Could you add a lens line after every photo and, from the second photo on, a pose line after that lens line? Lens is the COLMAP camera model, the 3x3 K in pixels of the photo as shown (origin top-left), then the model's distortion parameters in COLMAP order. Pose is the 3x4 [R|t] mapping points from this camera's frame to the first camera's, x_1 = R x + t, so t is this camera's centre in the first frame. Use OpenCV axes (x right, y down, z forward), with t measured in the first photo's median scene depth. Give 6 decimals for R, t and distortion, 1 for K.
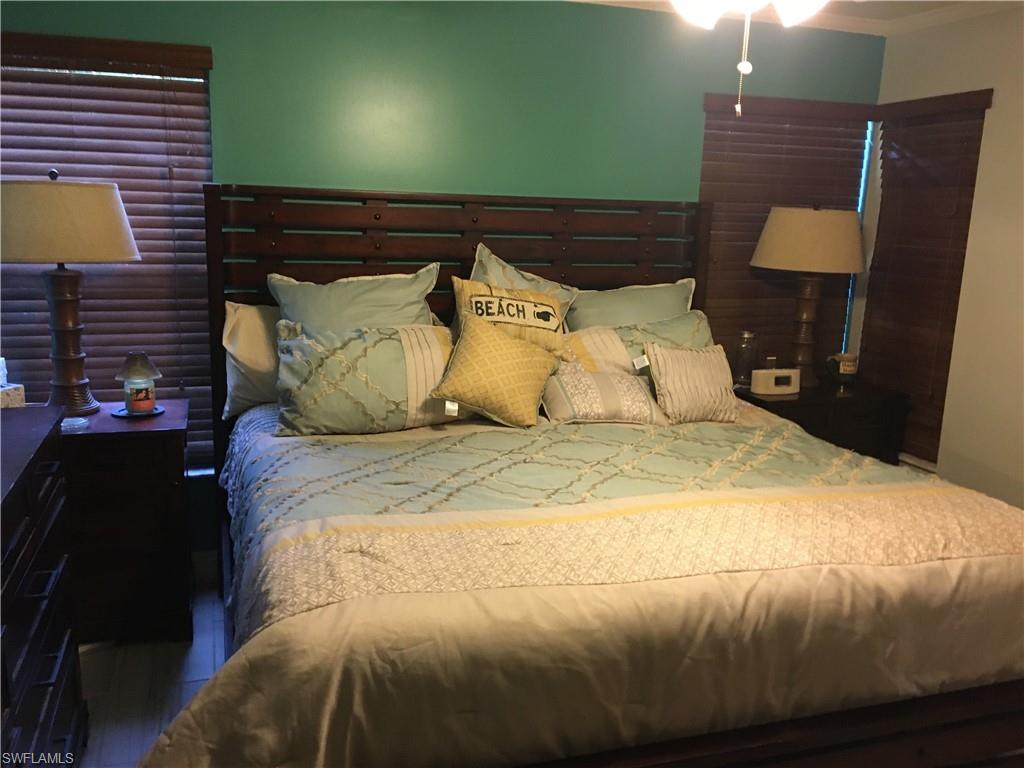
lens RADIAL K [[873.1, 0, 511.5], [0, 873.1, 389.4], [0, 0, 1]] dist [0.077096, -0.109561]
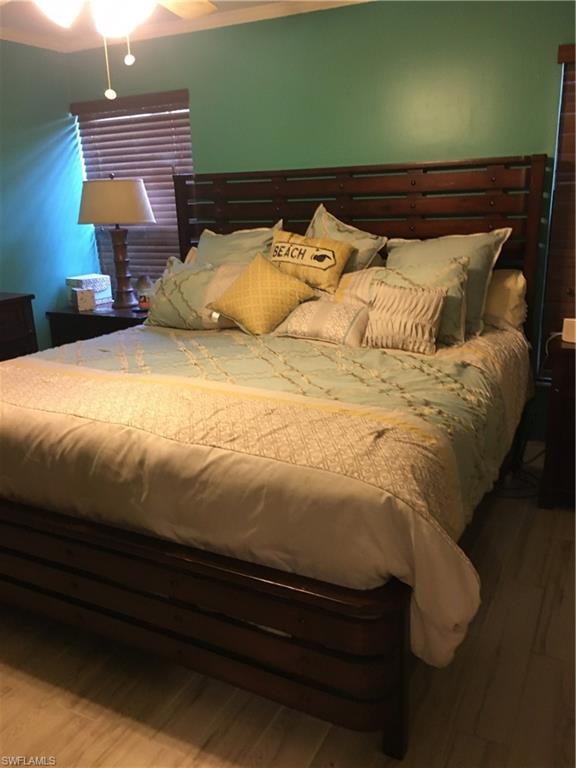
lens RADIAL K [[654.8, 0, 288.0], [0, 654.8, 384.0], [0, 0, 1]] dist [0.077096, -0.109561]
pose [[0.693501, 0.147643, -0.705165, 0.782594], [-0.090519, 0.988877, 0.118023, -0.008486], [0.714747, -0.018018, 0.699151, 0.282619]]
